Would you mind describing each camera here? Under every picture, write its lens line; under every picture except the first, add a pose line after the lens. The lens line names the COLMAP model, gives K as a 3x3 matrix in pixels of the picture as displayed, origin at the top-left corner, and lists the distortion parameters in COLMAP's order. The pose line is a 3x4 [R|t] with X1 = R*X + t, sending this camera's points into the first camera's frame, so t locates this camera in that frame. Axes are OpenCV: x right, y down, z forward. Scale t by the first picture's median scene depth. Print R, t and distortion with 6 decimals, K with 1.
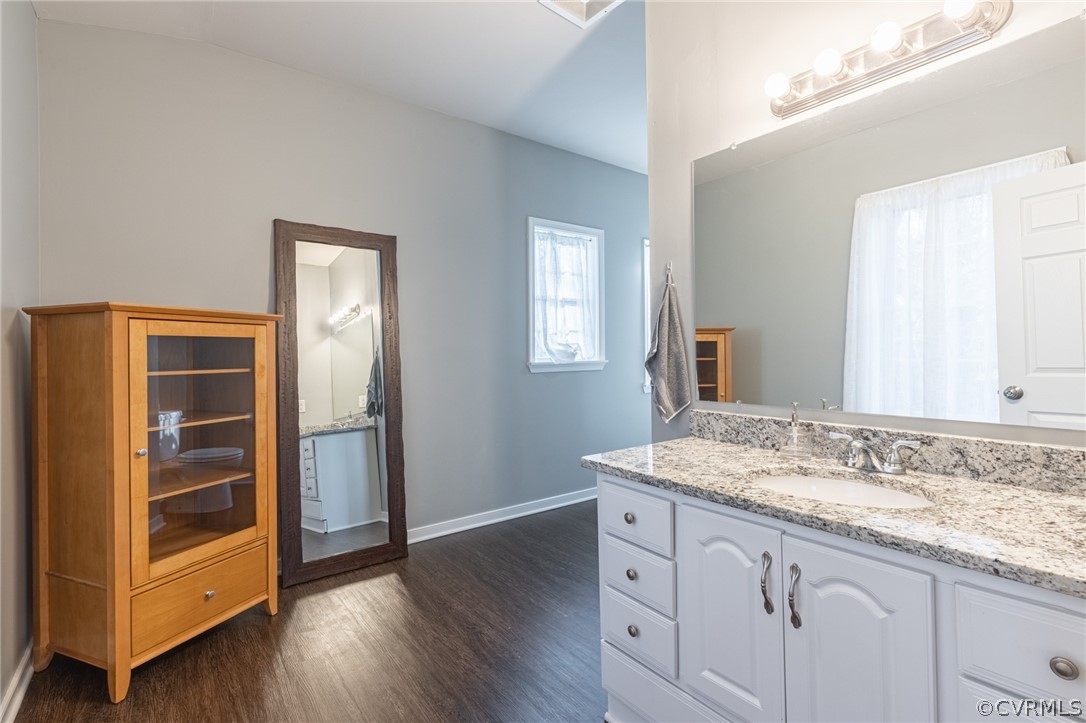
lens RADIAL K [[511.9, 0, 546.7], [0, 511.9, 357.4], [0, 0, 1]] dist [-0.009769, 0.000712]
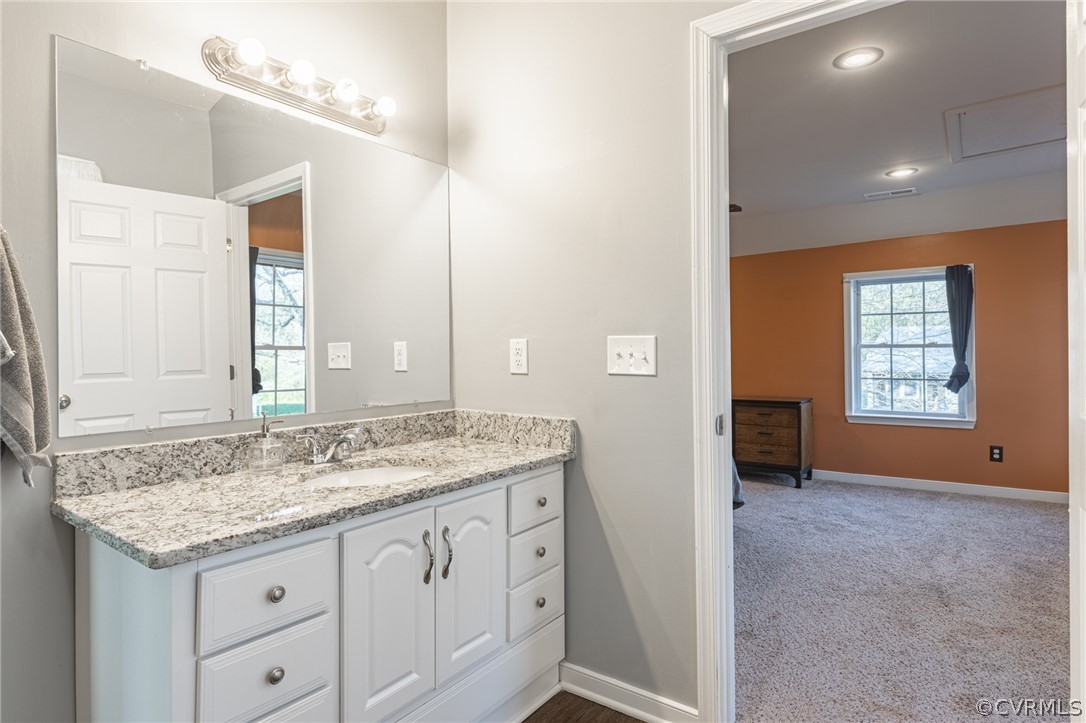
lens RADIAL K [[618.7, 0, 537.6], [0, 618.7, 351.2], [0, 0, 1]] dist [0.008689, 0.000787]
pose [[-0.303410, 0.010998, 0.952797, -0.750552], [0.013116, 0.999887, -0.007364, -0.004952], [-0.952770, 0.010263, -0.303520, 0.912473]]
